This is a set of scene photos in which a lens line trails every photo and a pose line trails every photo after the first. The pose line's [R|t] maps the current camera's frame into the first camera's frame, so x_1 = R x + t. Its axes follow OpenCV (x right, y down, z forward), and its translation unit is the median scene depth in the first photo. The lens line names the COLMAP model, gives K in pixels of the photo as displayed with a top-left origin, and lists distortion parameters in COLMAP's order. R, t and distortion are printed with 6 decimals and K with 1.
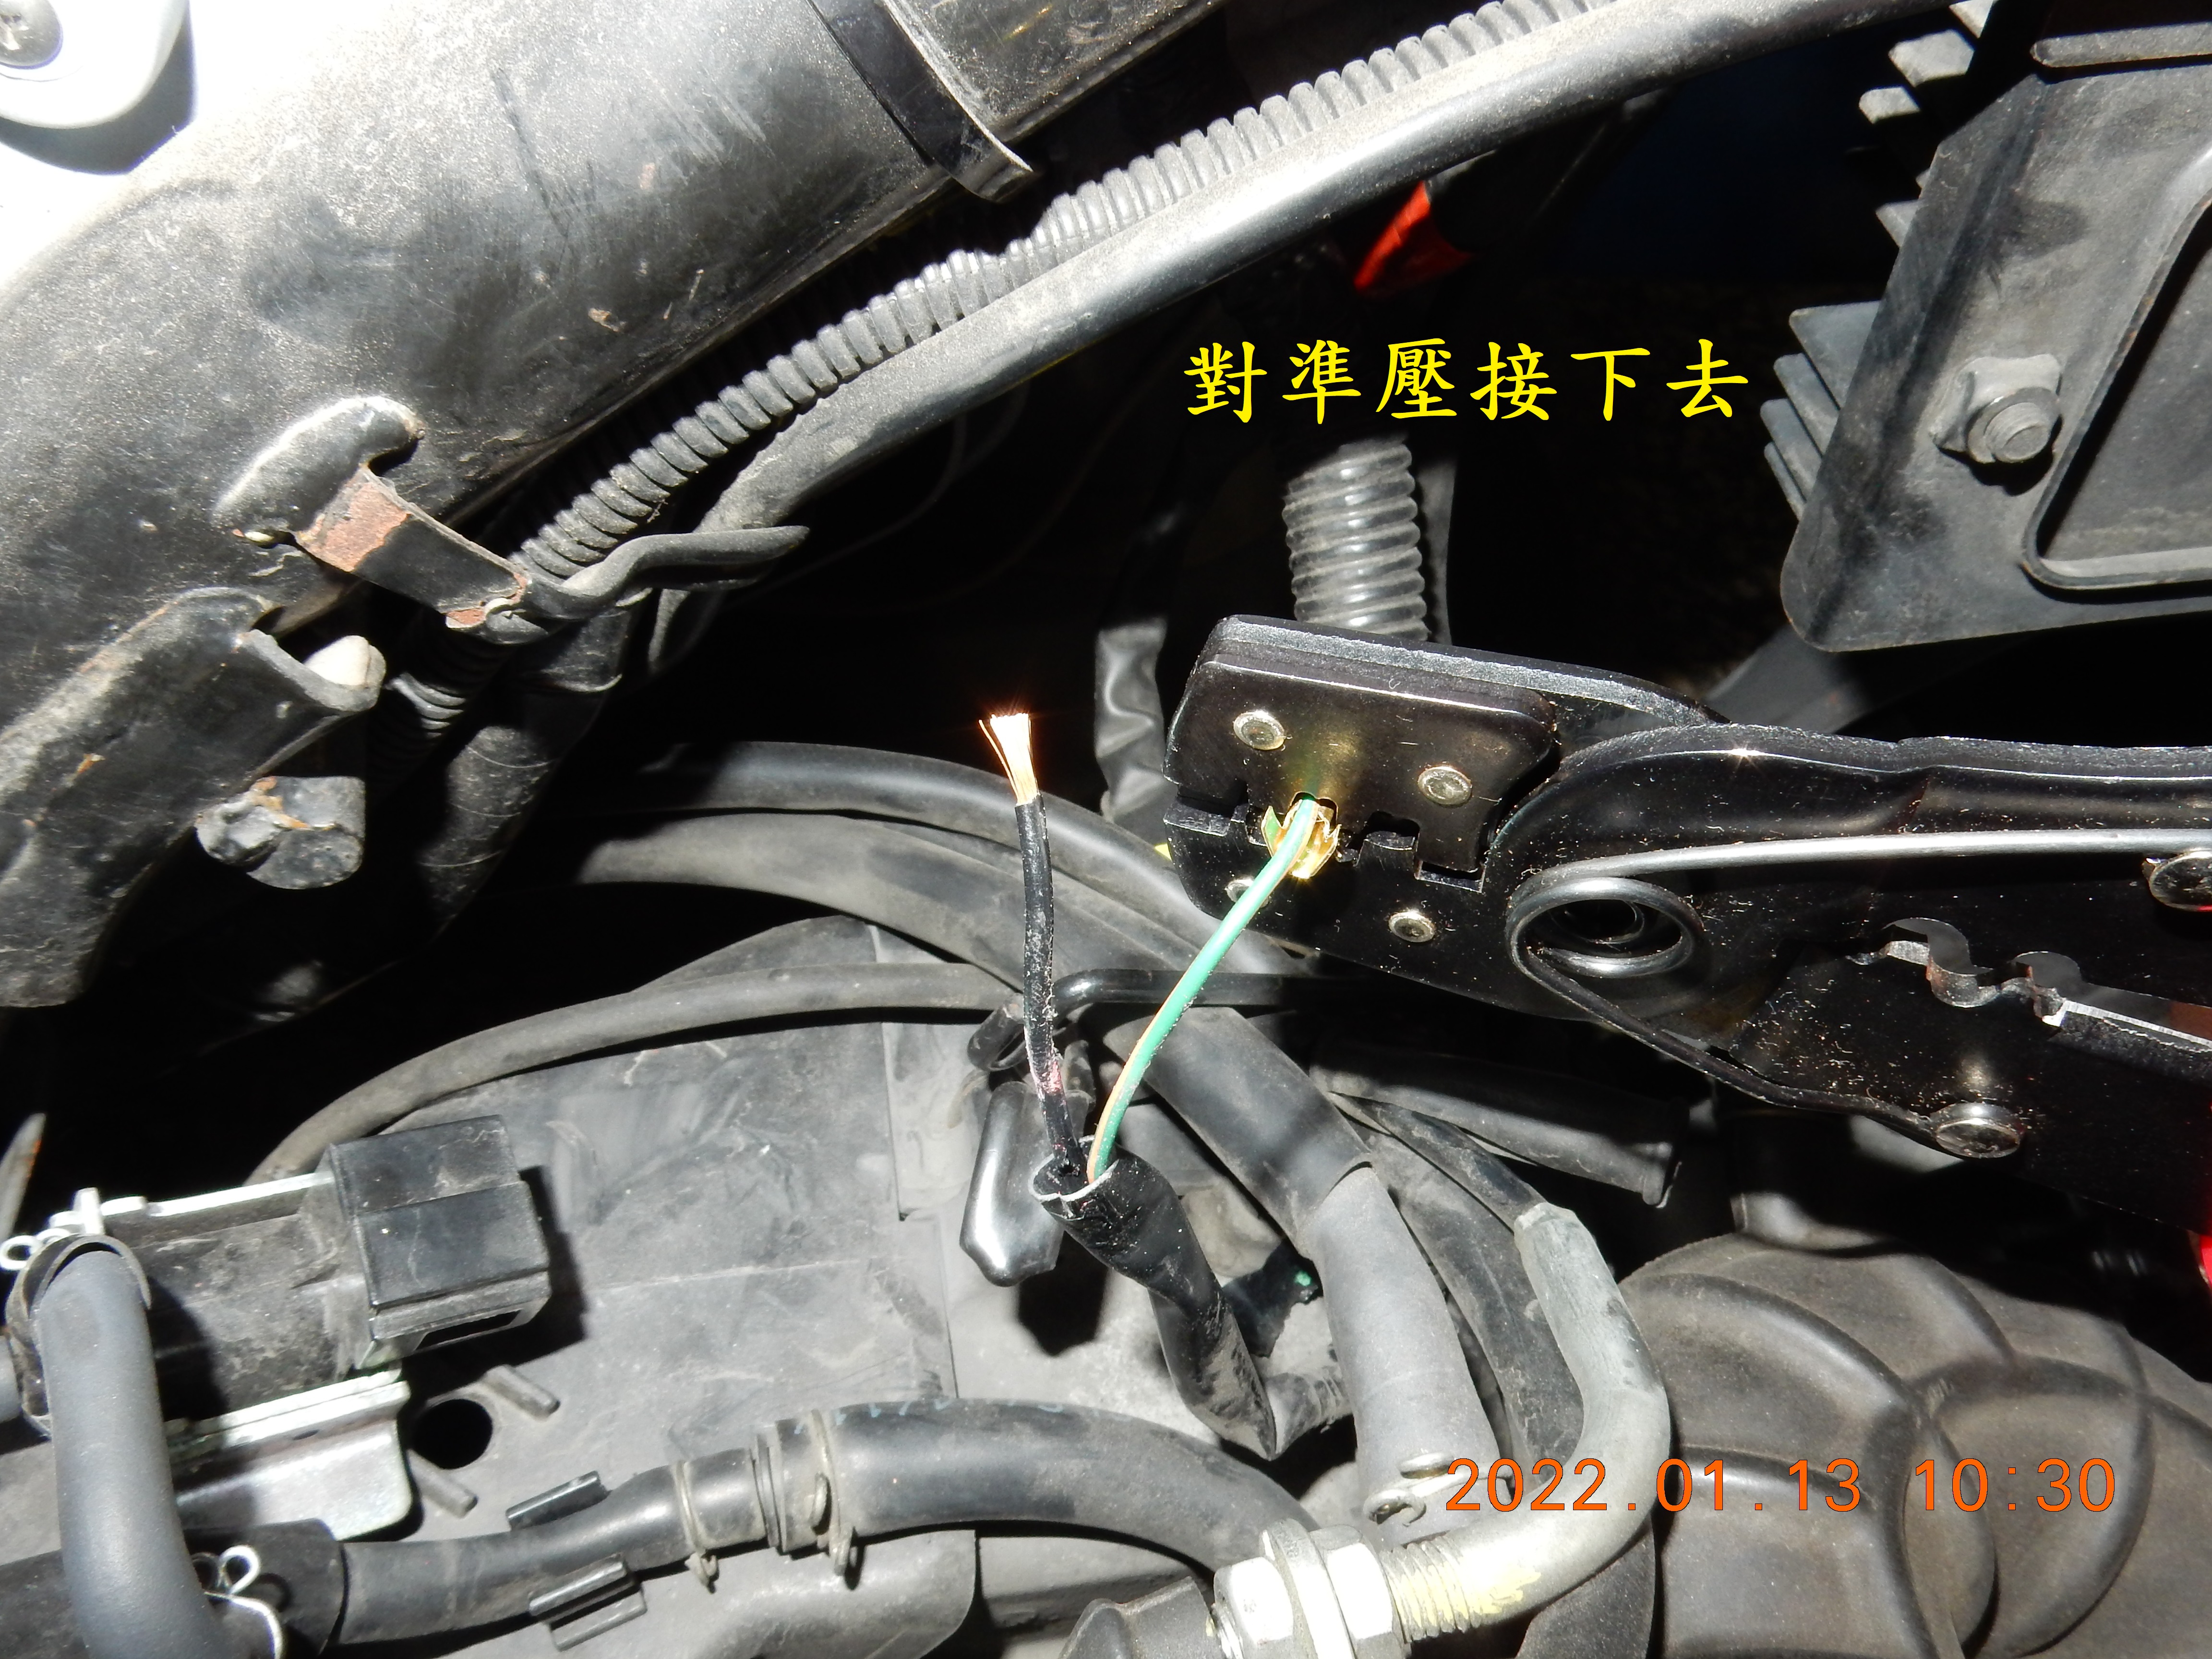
lens RADIAL K [[1647.0, 0, 1093.9], [0, 1647.0, 841.0], [0, 0, 1]] dist [0.009513, -0.011621]
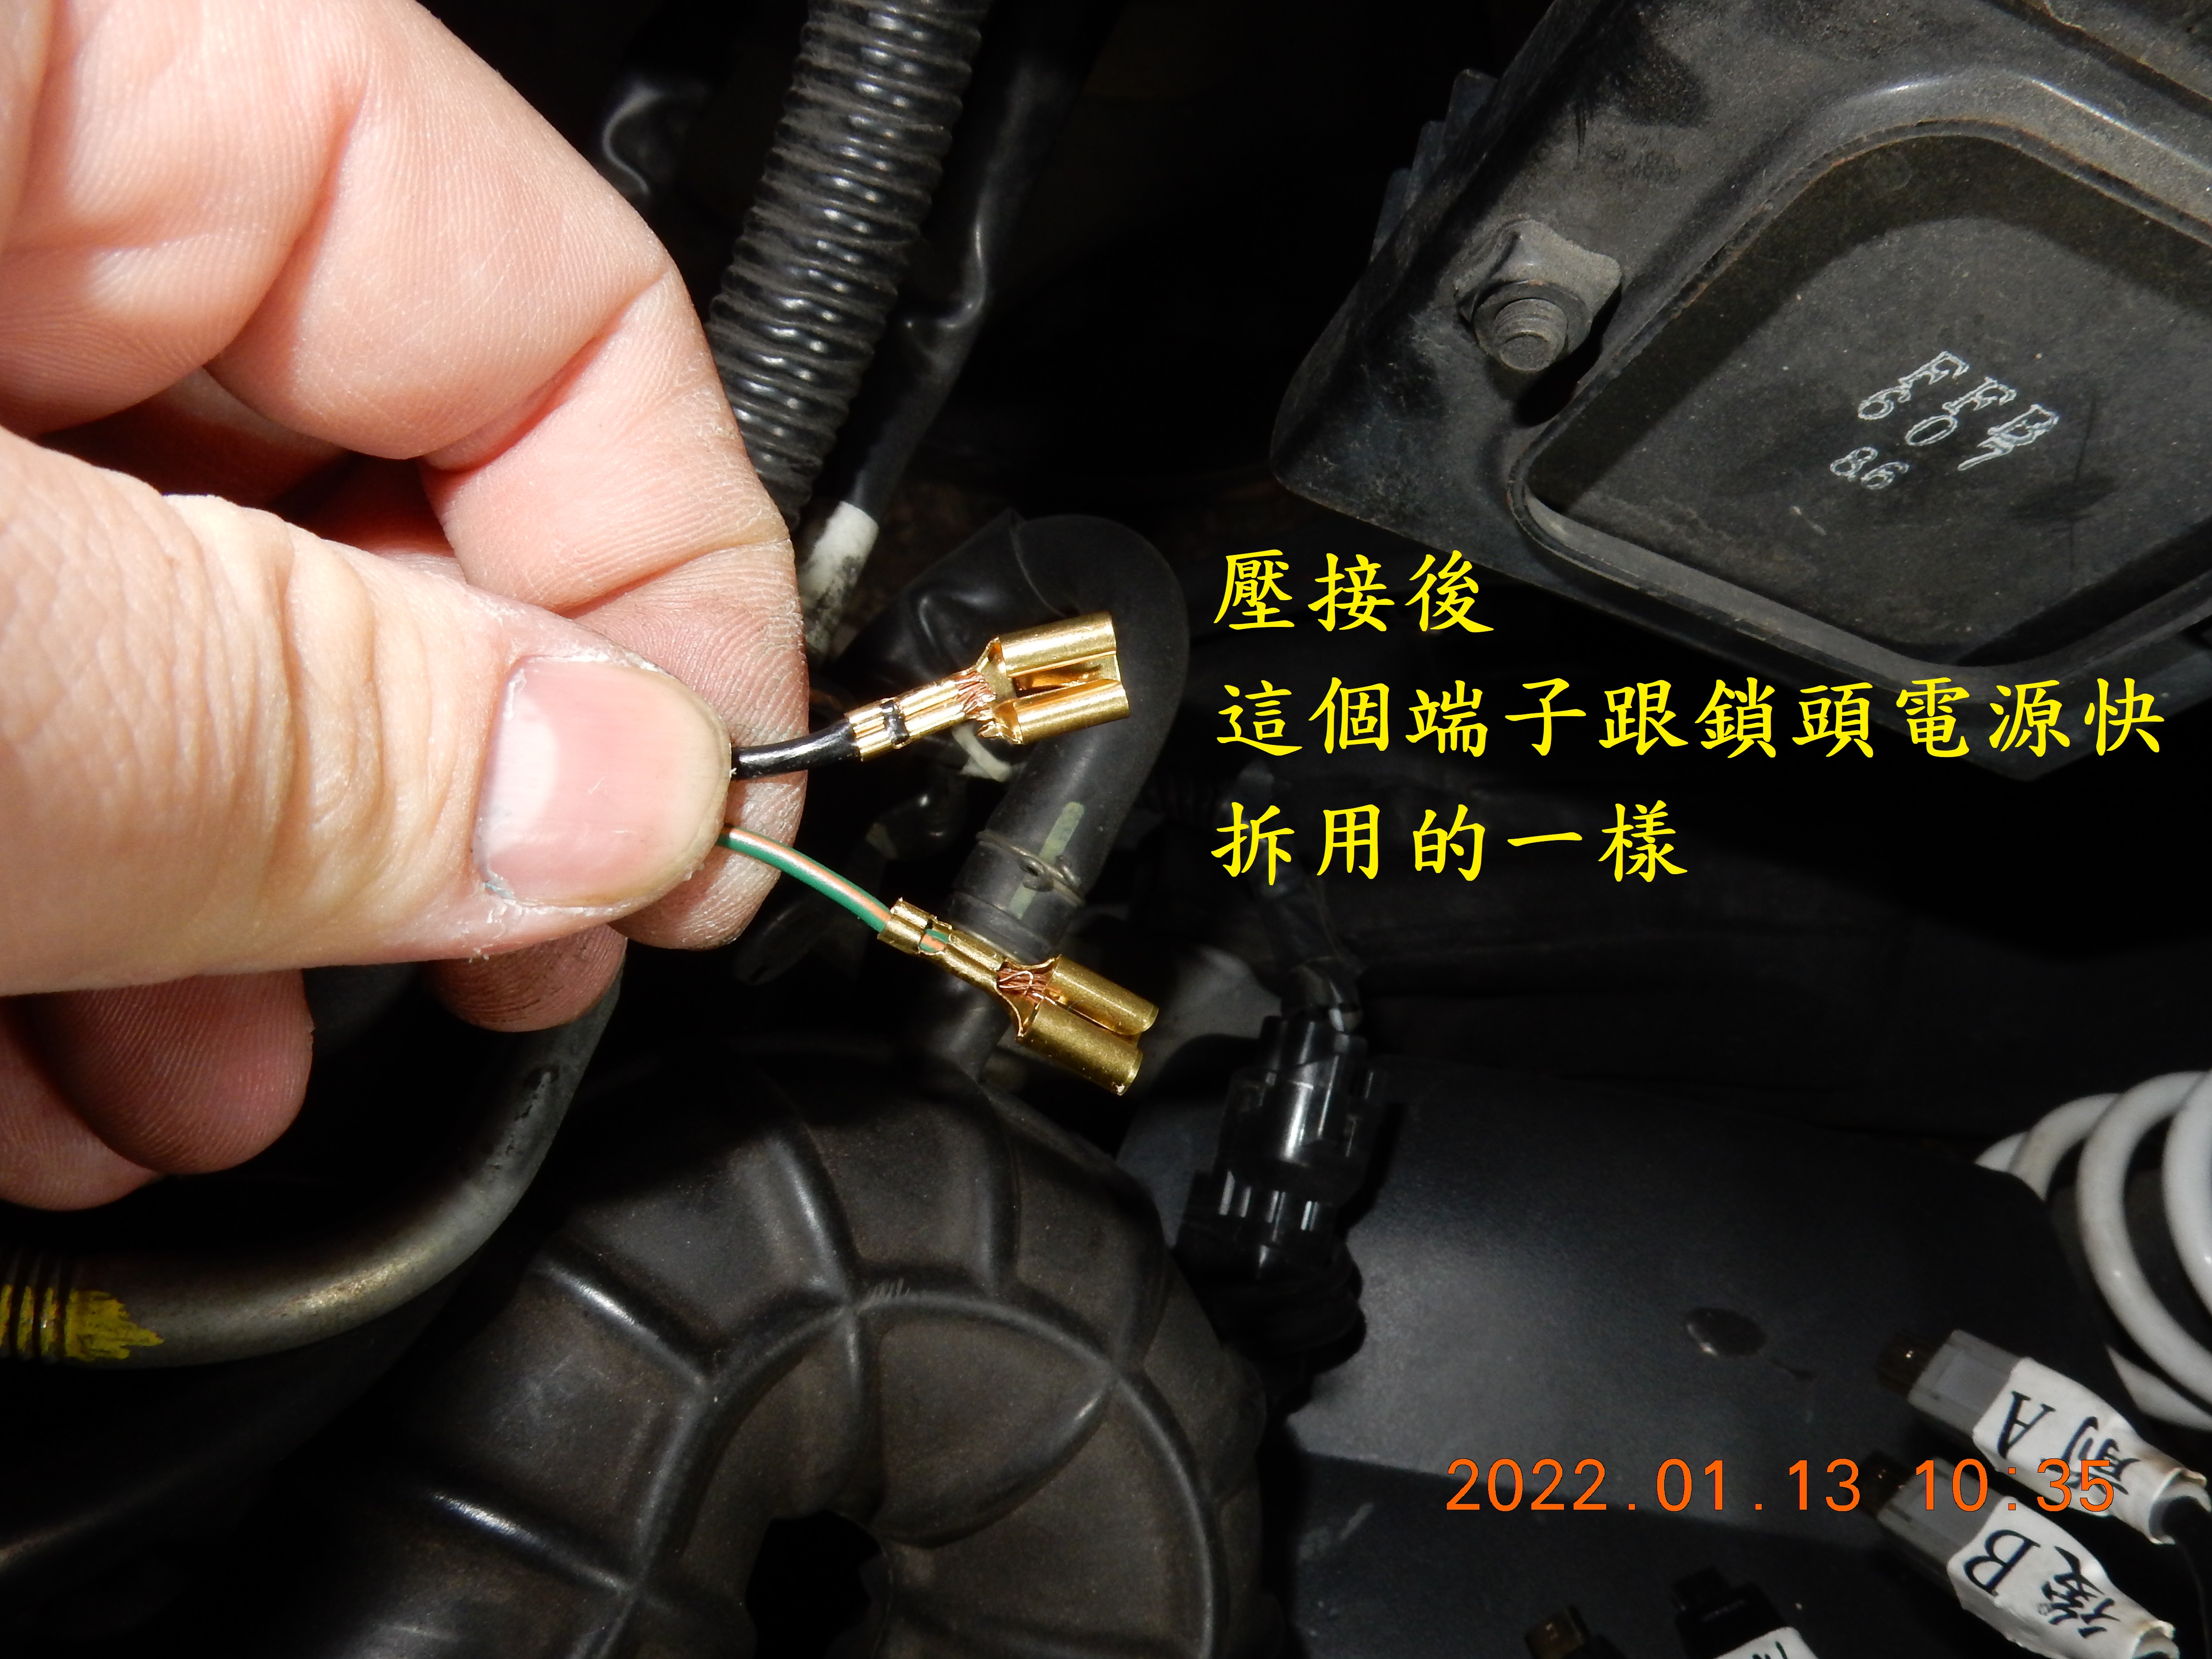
lens RADIAL K [[1647.0, 0, 1101.4], [0, 1647.0, 837.0], [0, 0, 1]] dist [0.009513, -0.011621]
pose [[0.887150, 0.420836, 0.189370, 0.343964], [-0.456159, 0.861824, 0.221762, -0.128094], [-0.069878, -0.283119, 0.956536, 0.208911]]
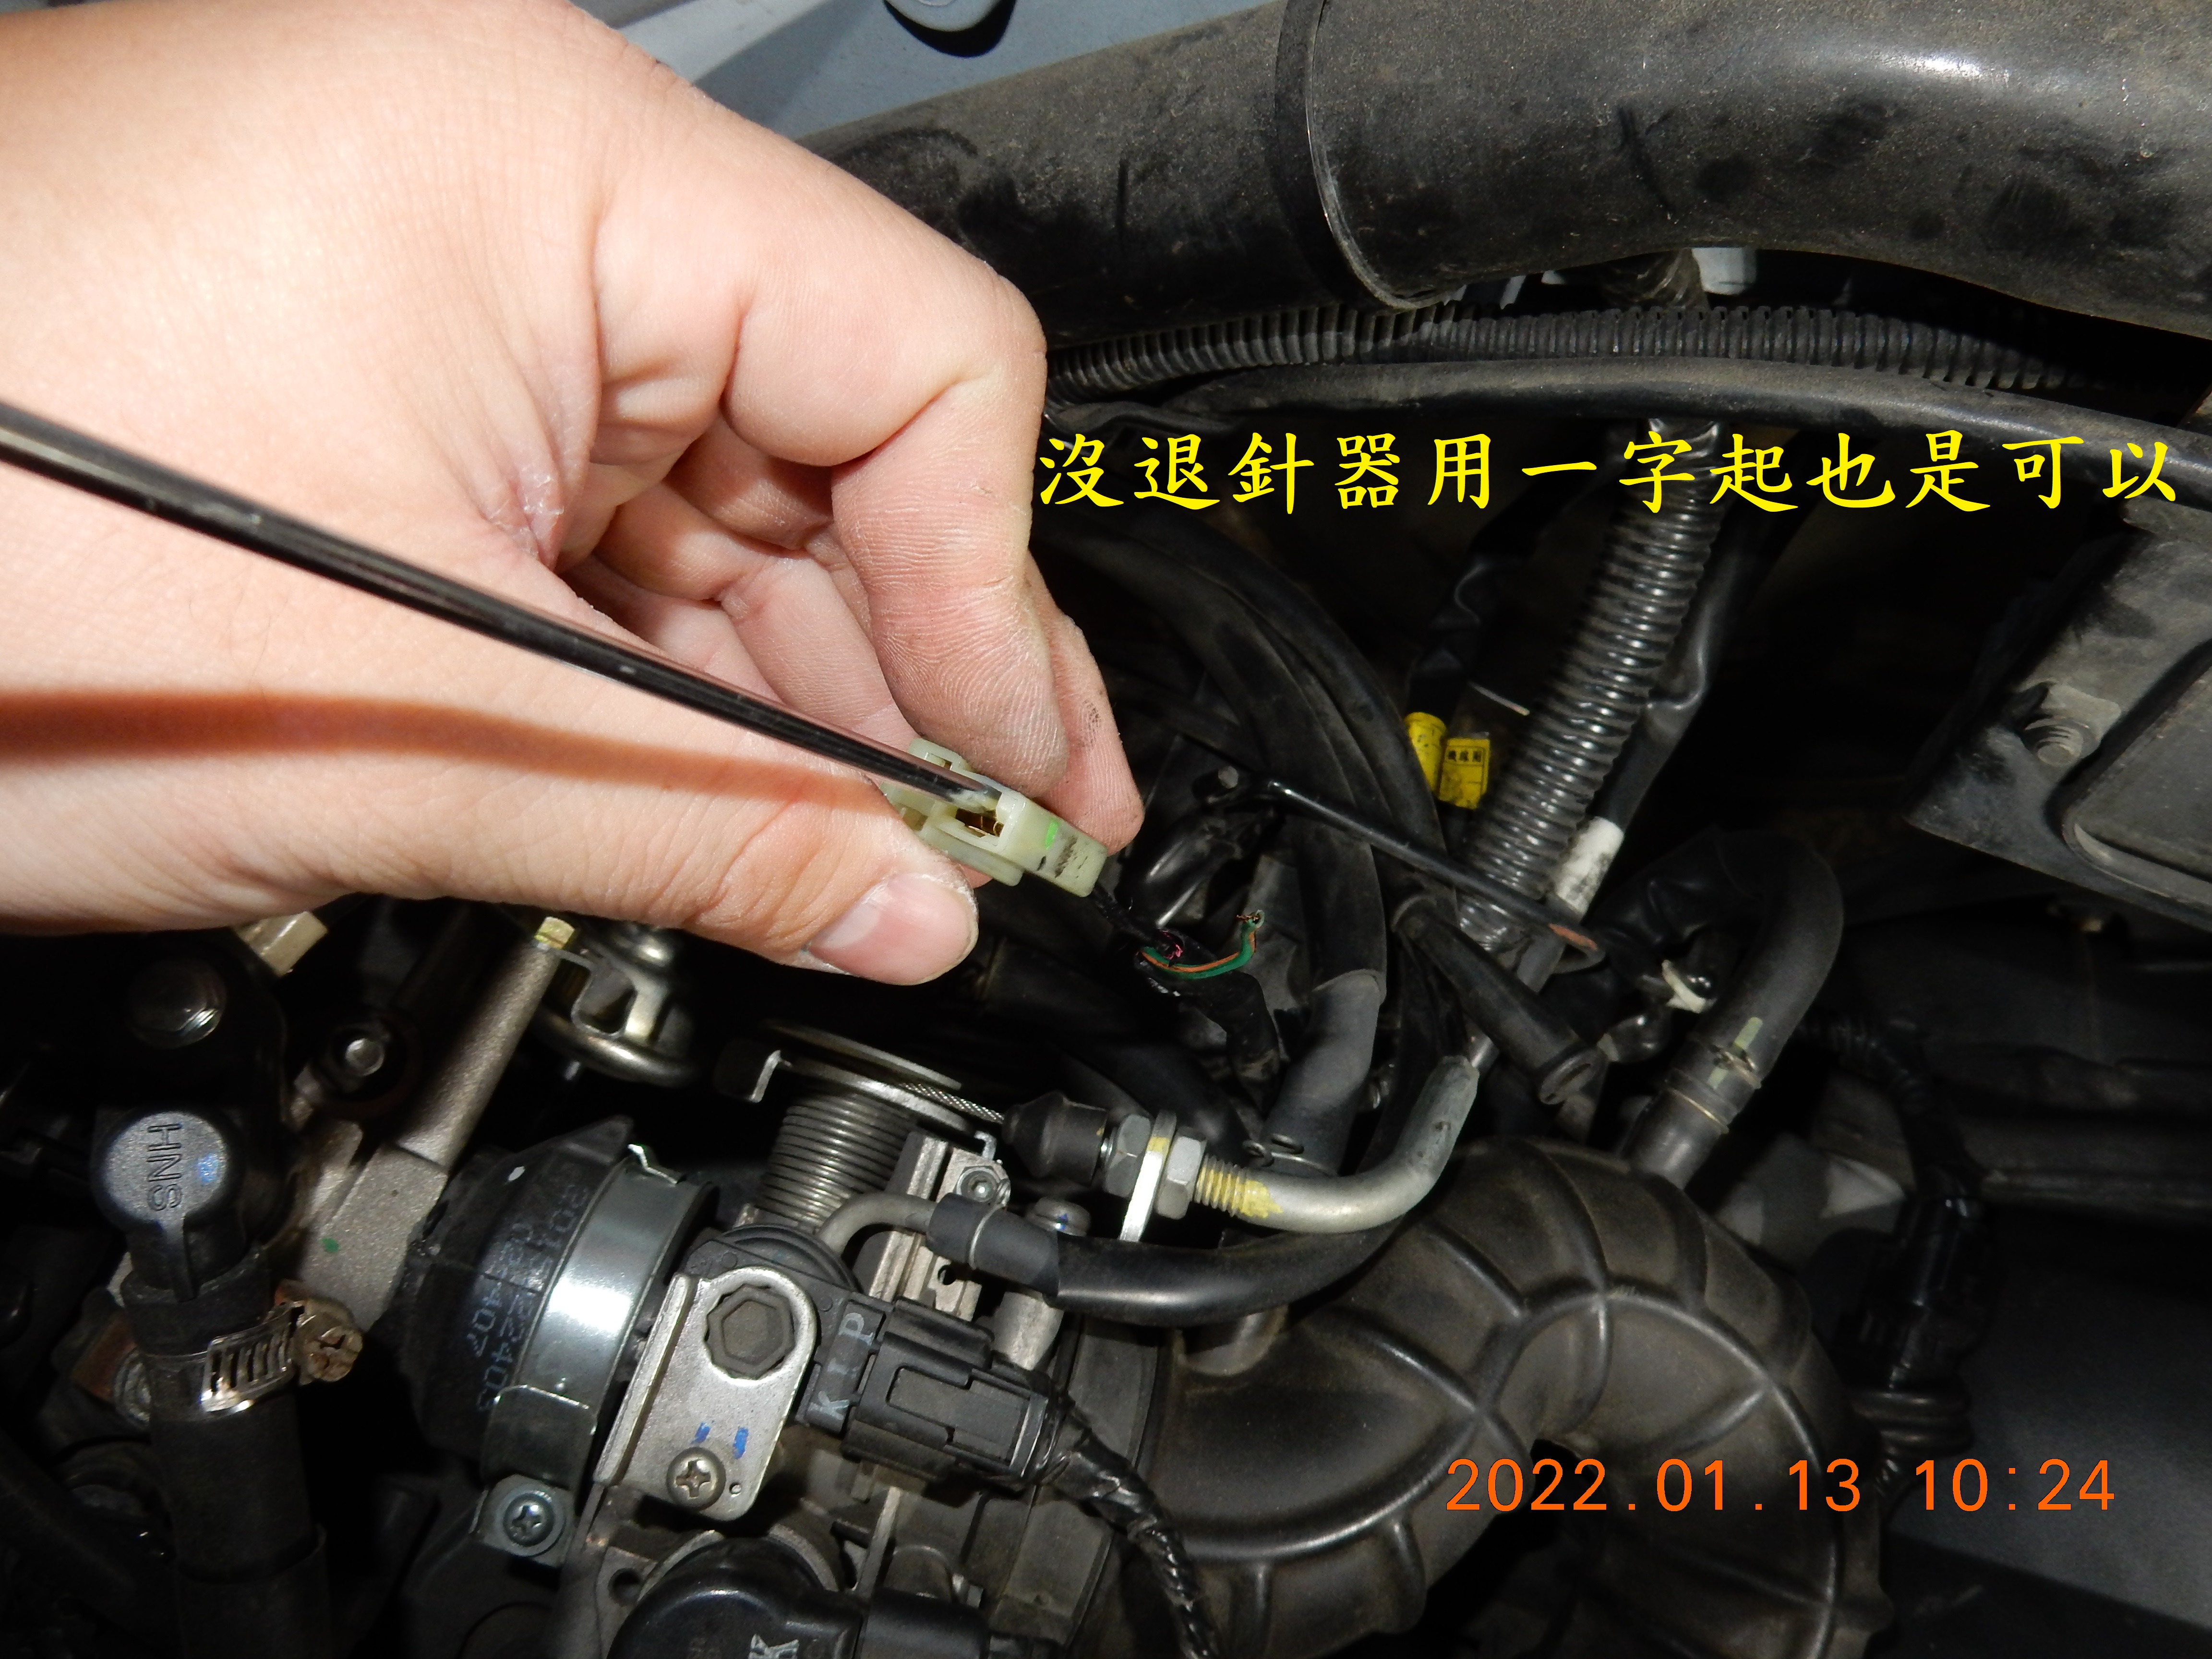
lens RADIAL K [[1647.0, 0, 1071.5], [0, 1647.0, 827.6], [0, 0, 1]] dist [0.009513, -0.011621]
pose [[0.844694, 0.474968, -0.246775, 0.258688], [-0.416814, 0.872947, 0.253435, -0.202273], [0.335795, -0.111215, 0.935346, -0.525050]]
